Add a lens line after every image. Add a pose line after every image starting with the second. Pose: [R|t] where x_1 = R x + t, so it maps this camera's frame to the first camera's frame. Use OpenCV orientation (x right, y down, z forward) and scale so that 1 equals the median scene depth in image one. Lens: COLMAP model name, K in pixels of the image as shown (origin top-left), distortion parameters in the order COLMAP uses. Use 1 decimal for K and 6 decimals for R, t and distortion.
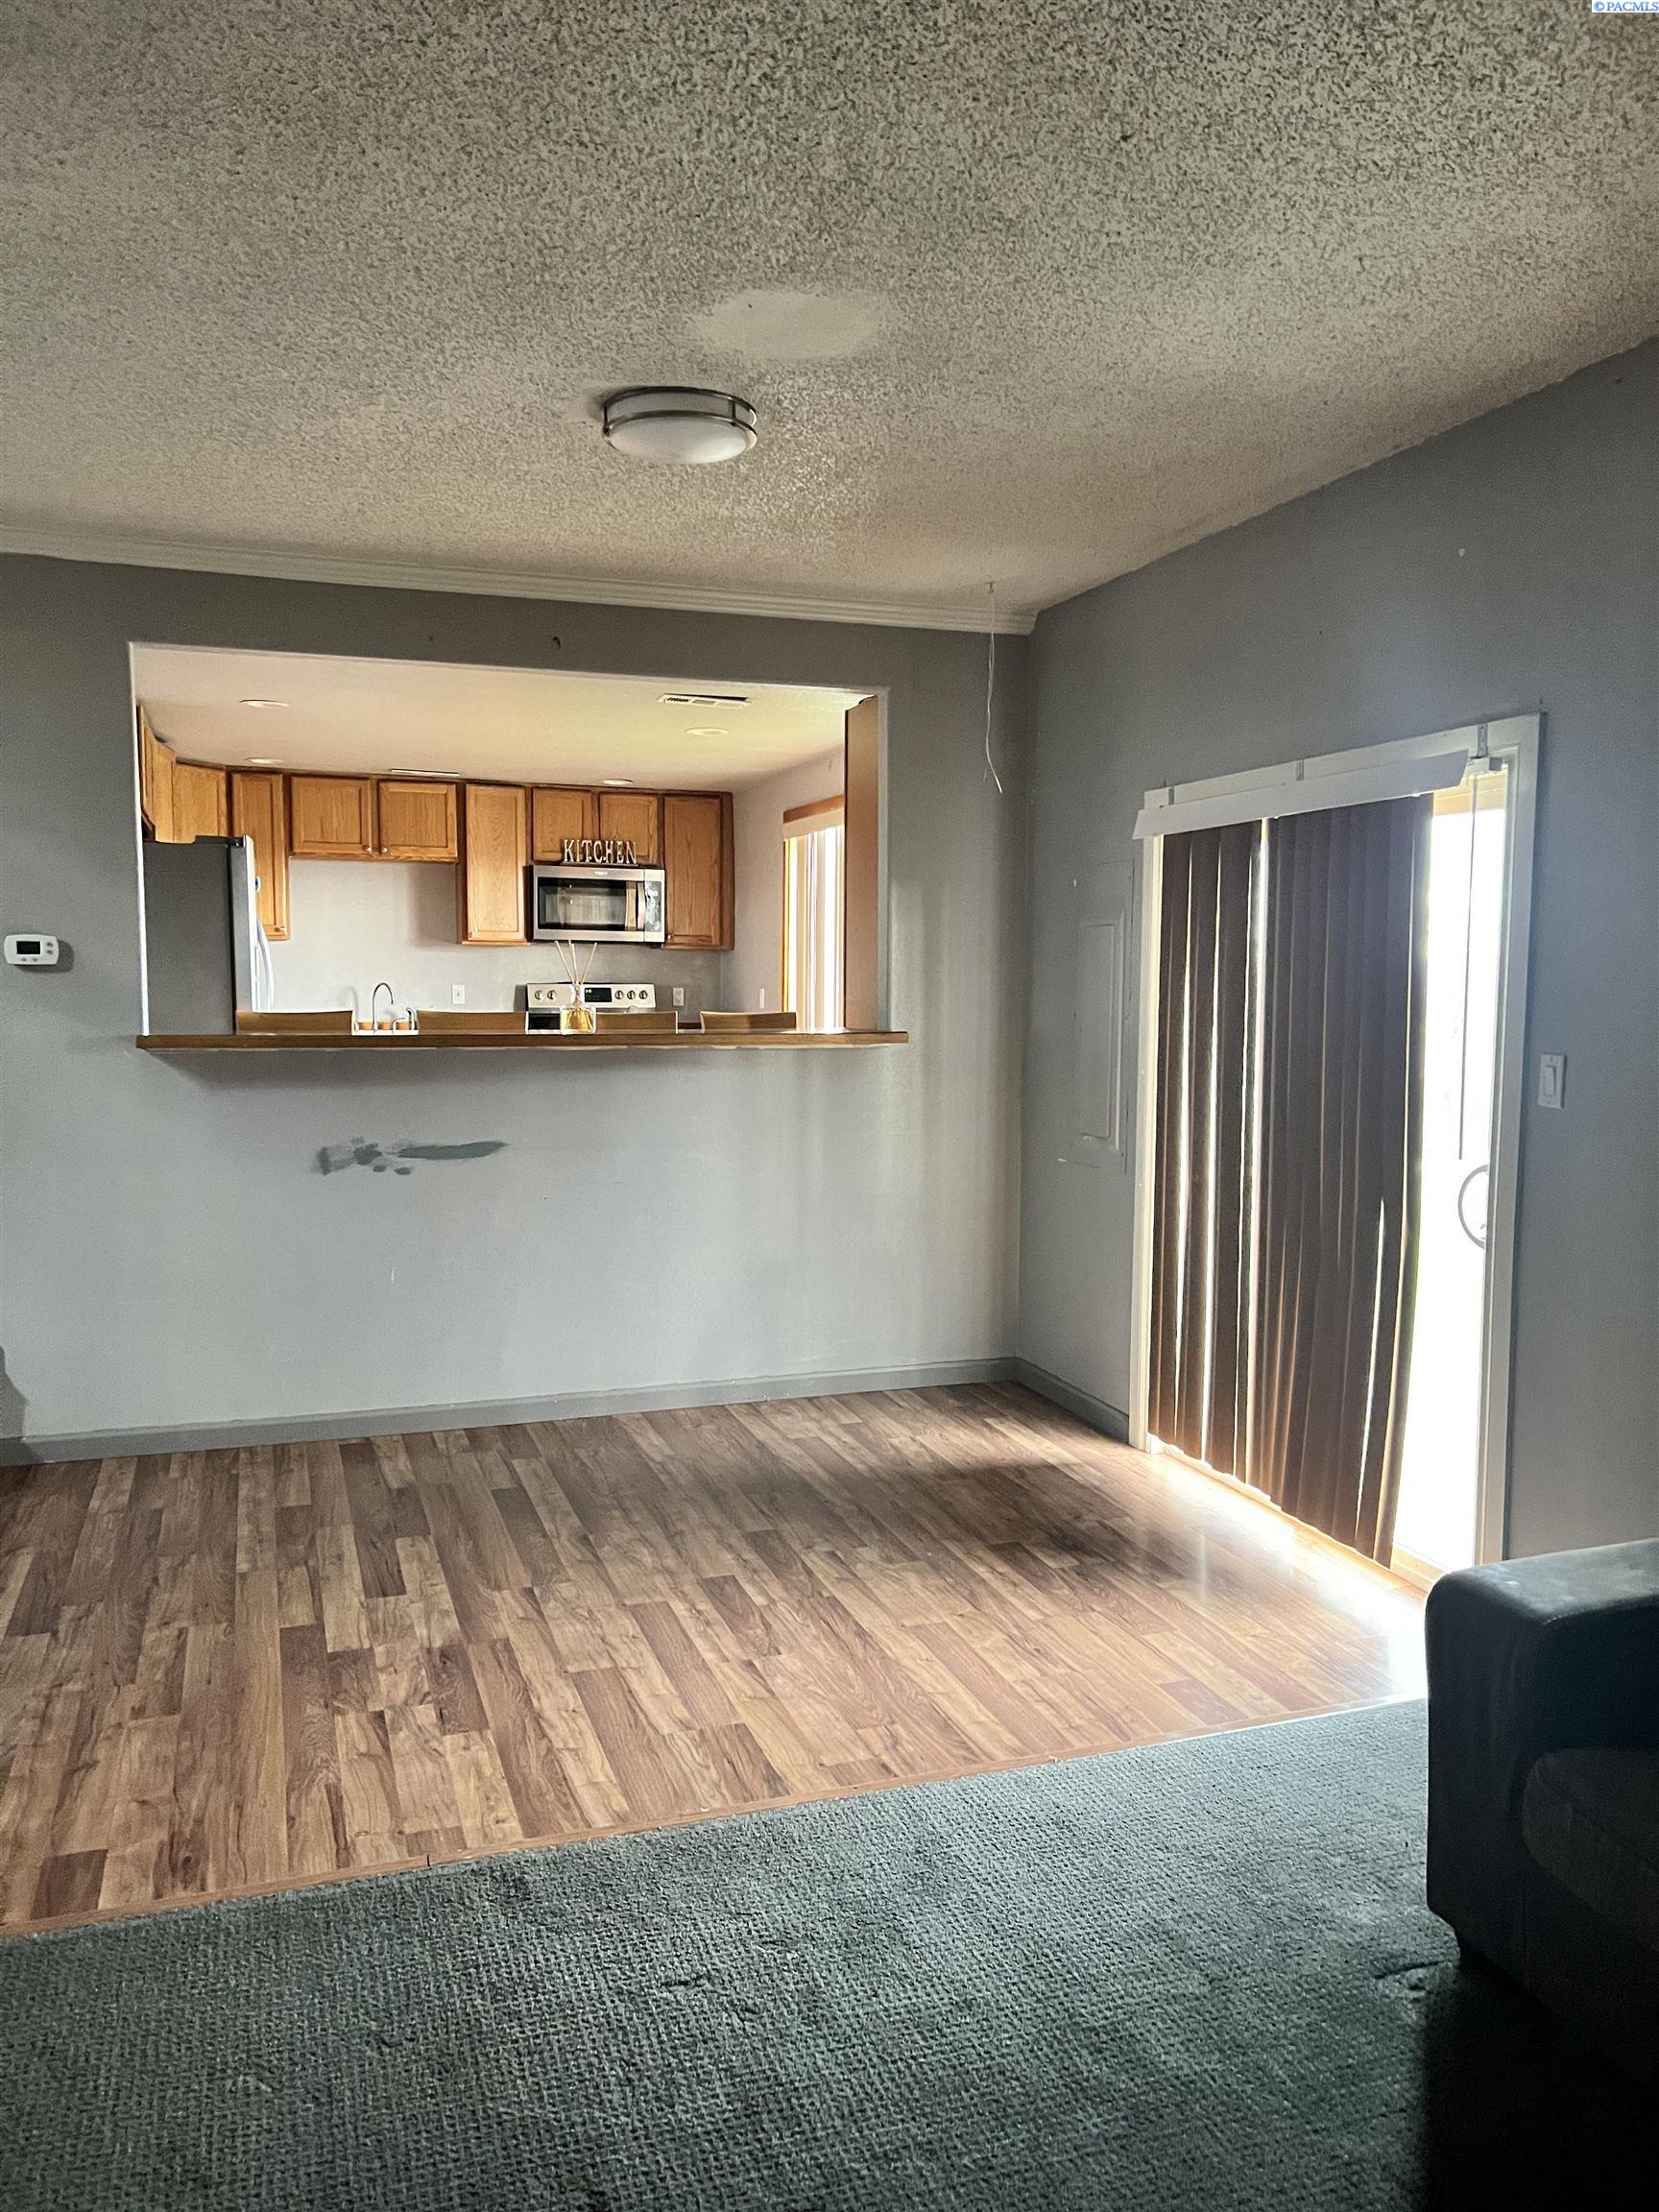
lens RADIAL K [[1654.8, 0, 871.0], [0, 1654.8, 1122.3], [0, 0, 1]] dist [0.037677, -0.035942]
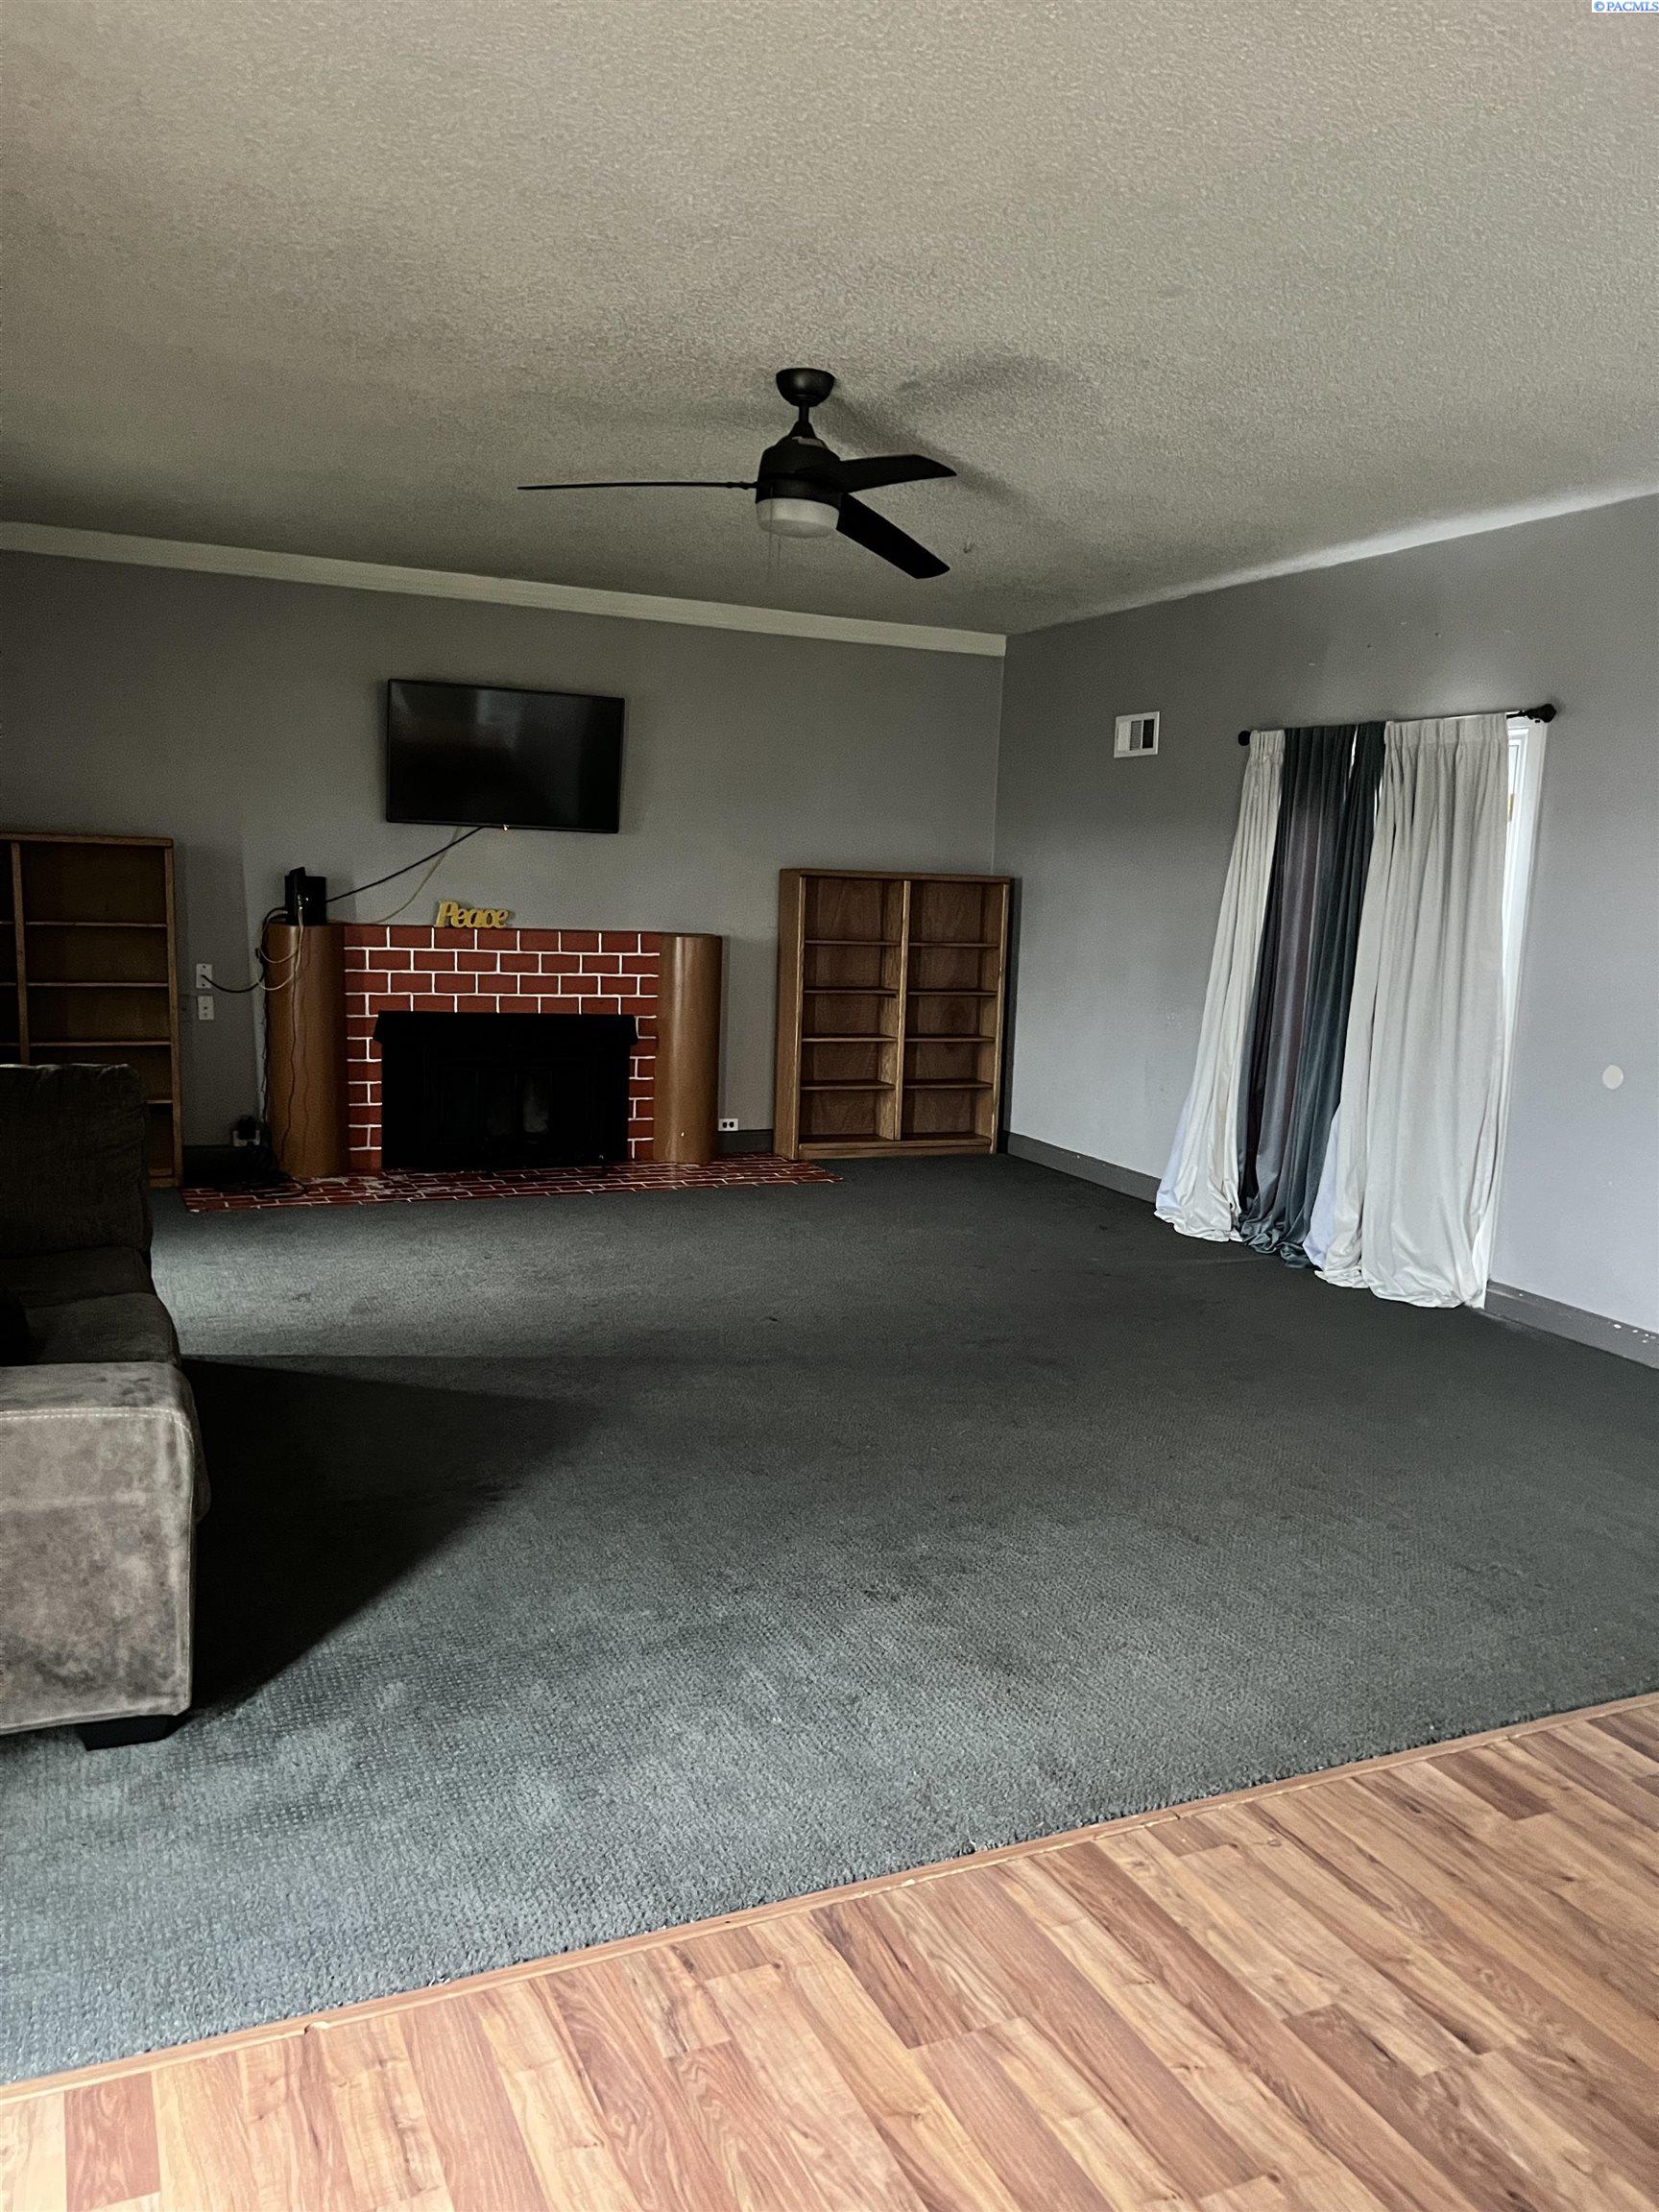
lens RADIAL K [[1654.8, 0, 828.0], [0, 1654.8, 1112.0], [0, 0, 1]] dist [0.037677, -0.035942]
pose [[-0.996489, -0.033197, -0.076863, 0.015560], [-0.050297, 0.971275, 0.232585, -0.139470], [0.066934, 0.235635, -0.969534, 1.598093]]
